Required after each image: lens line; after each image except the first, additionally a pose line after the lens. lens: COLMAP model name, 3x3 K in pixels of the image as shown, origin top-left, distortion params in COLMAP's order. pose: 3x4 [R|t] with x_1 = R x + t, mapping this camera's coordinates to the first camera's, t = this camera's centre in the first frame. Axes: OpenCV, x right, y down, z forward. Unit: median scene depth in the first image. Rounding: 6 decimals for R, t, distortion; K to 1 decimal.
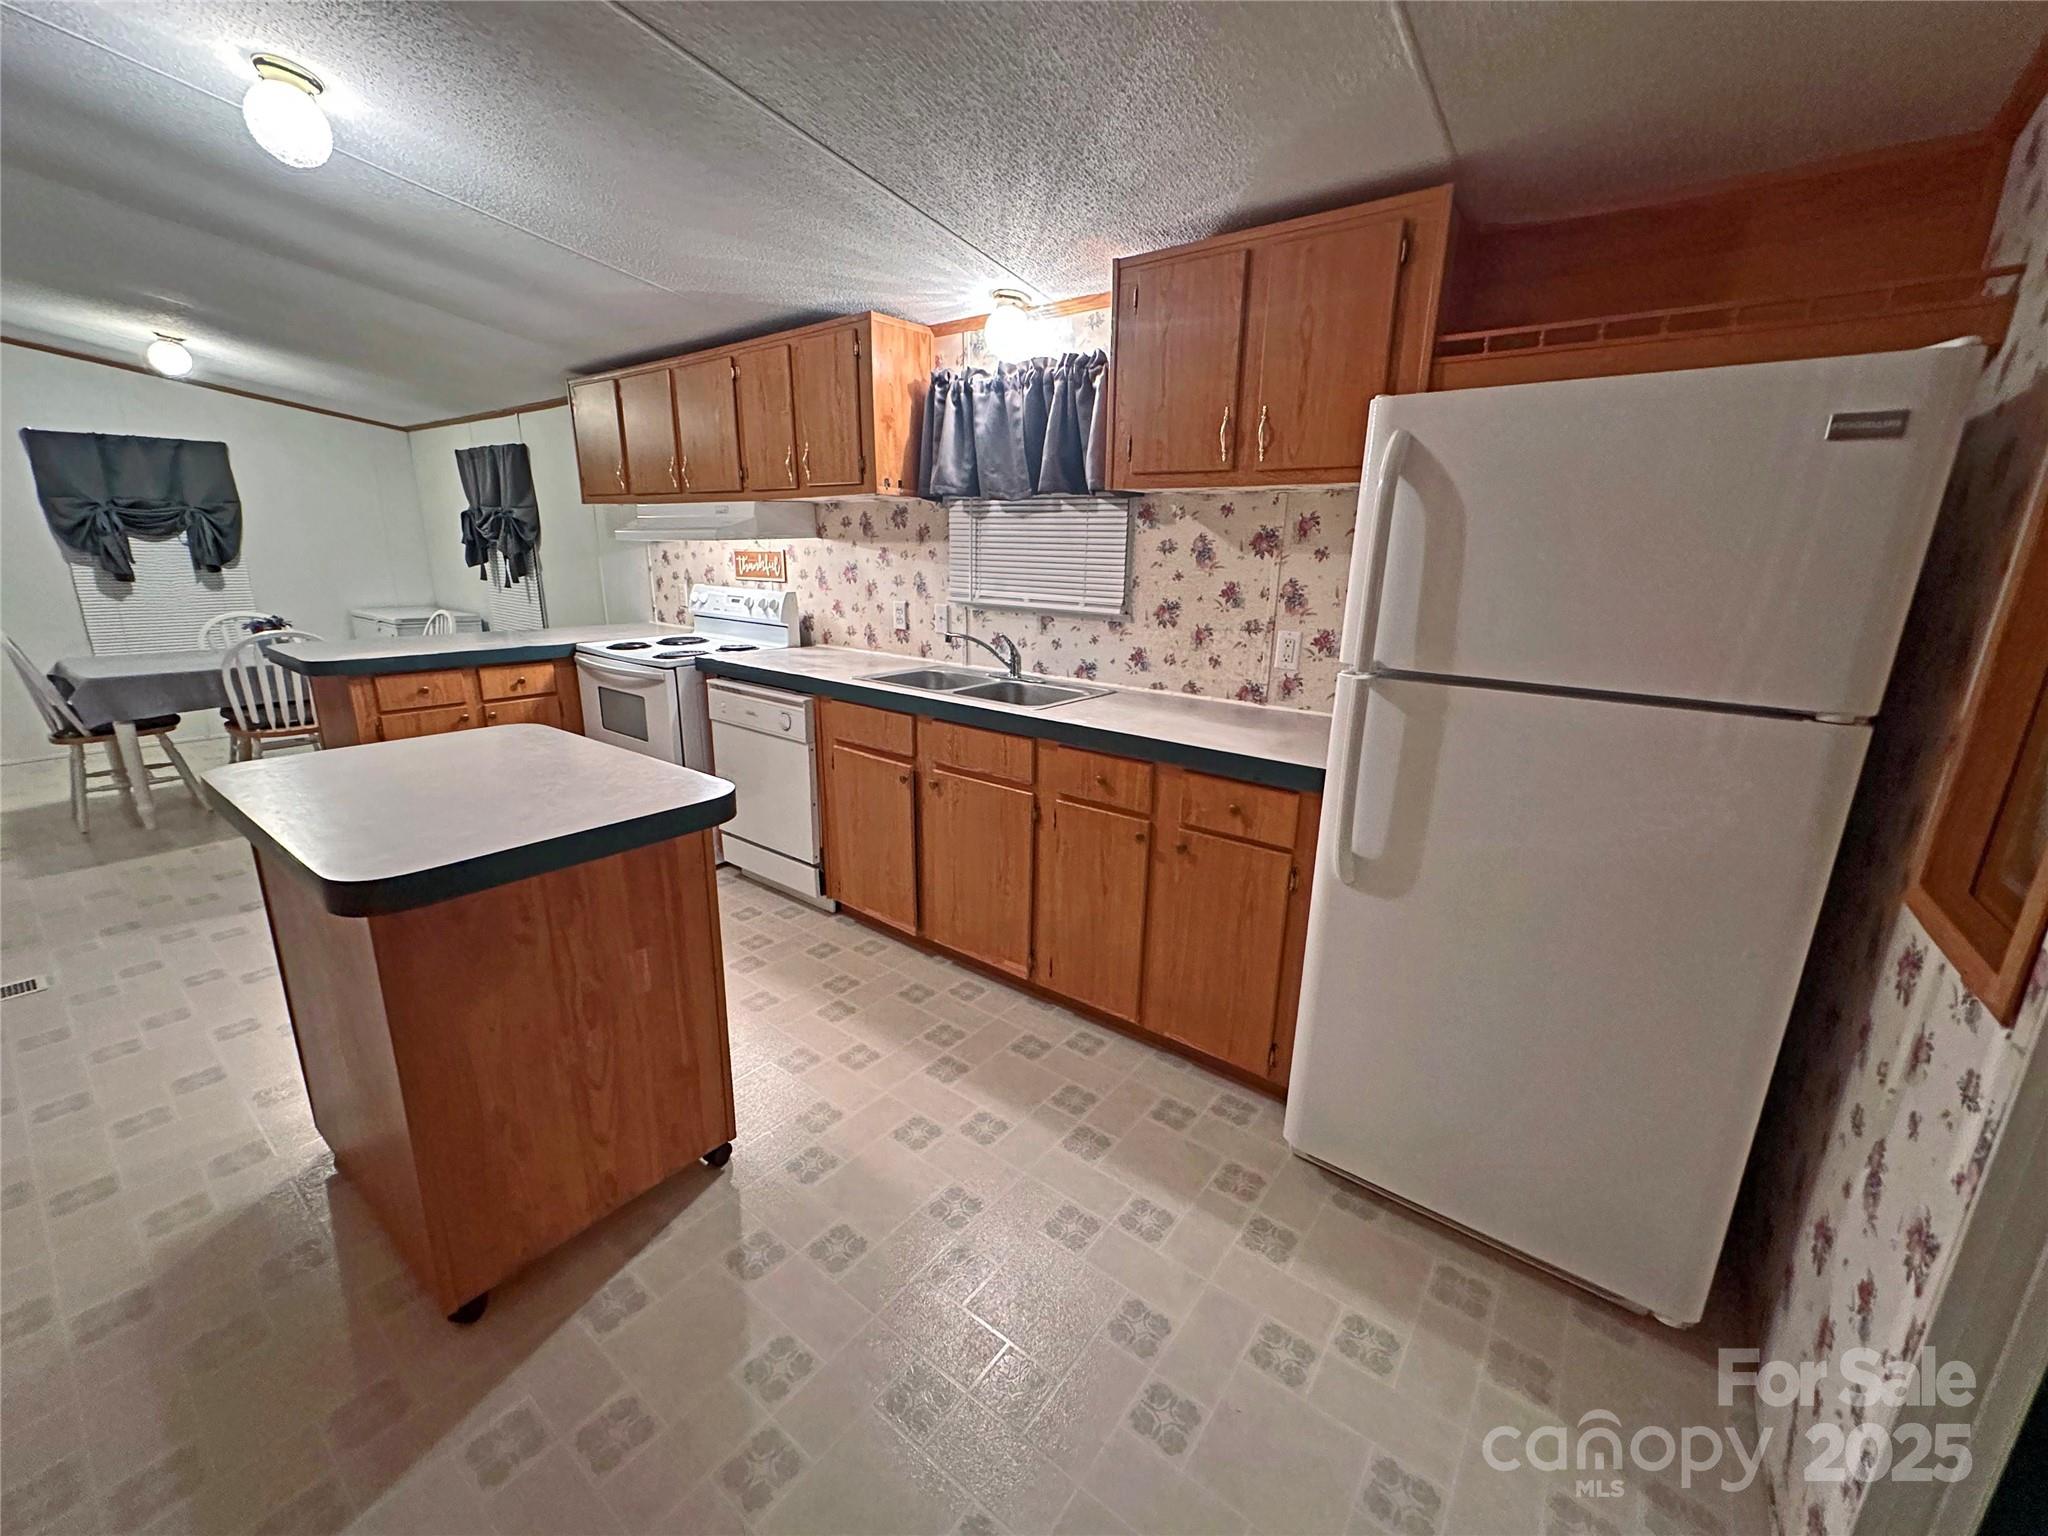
lens RADIAL K [[820.1, 0, 1025.6], [0, 820.1, 765.3], [0, 0, 1]] dist [-0.002724, 0.000053]
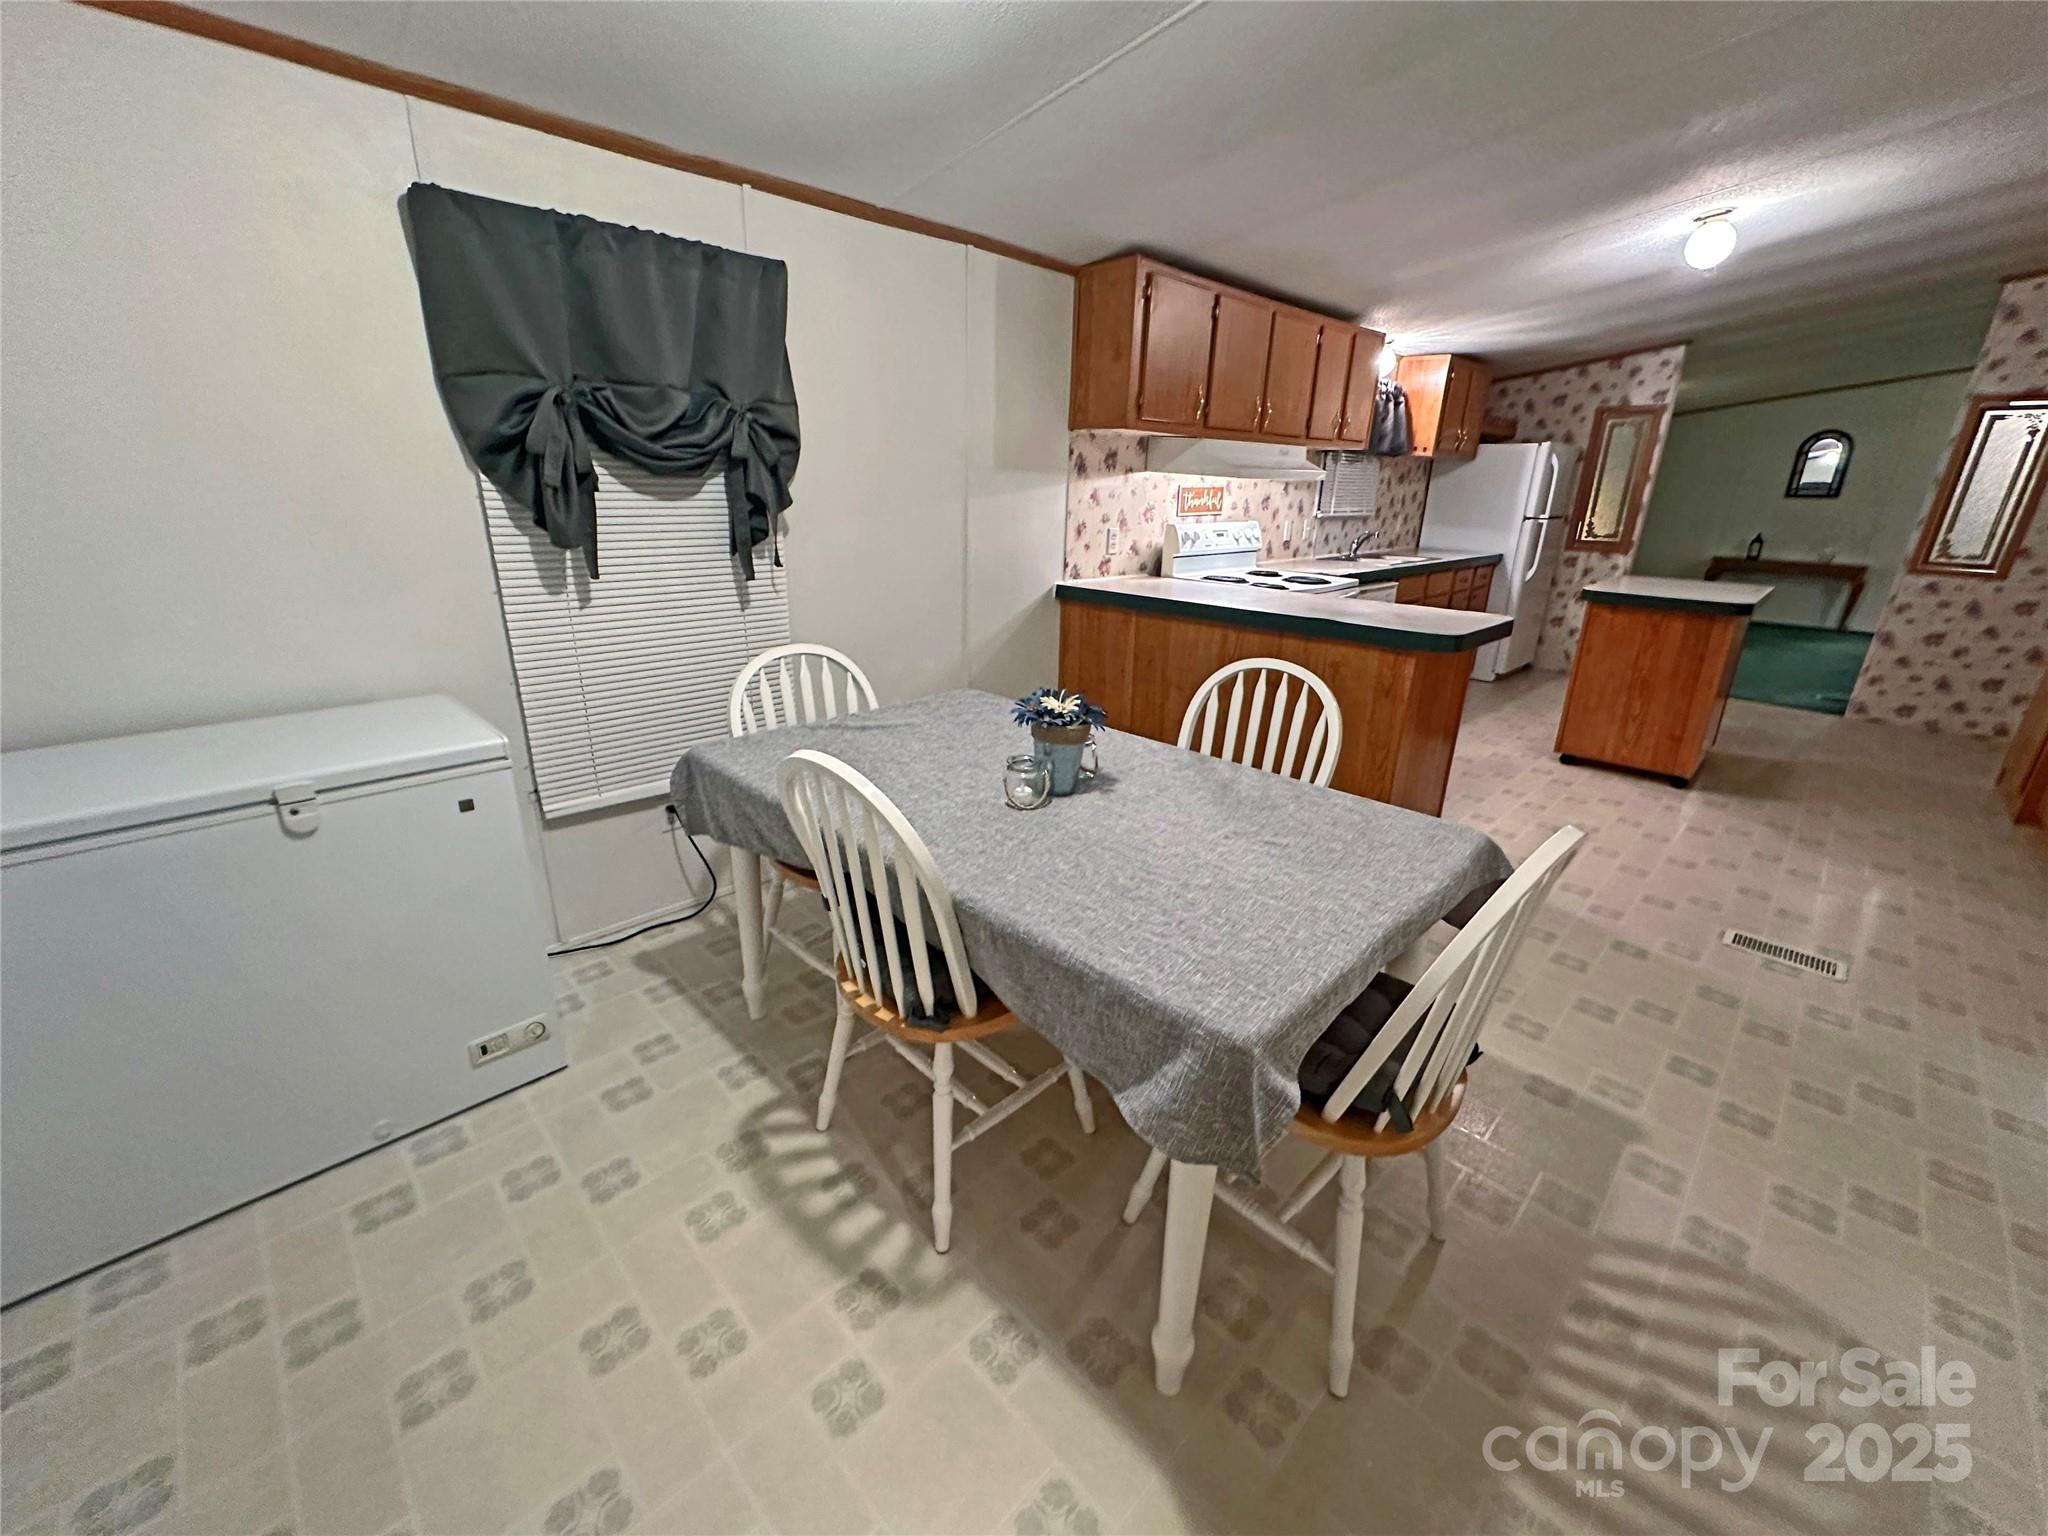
lens RADIAL K [[820.1, 0, 1025.6], [0, 820.1, 765.3], [0, 0, 1]] dist [-0.002724, 0.000053]
pose [[0.137760, -0.344037, 0.928795, -1.928132], [0.239561, 0.921468, 0.305790, -0.404101], [-0.961058, 0.180378, 0.209359, 1.392587]]
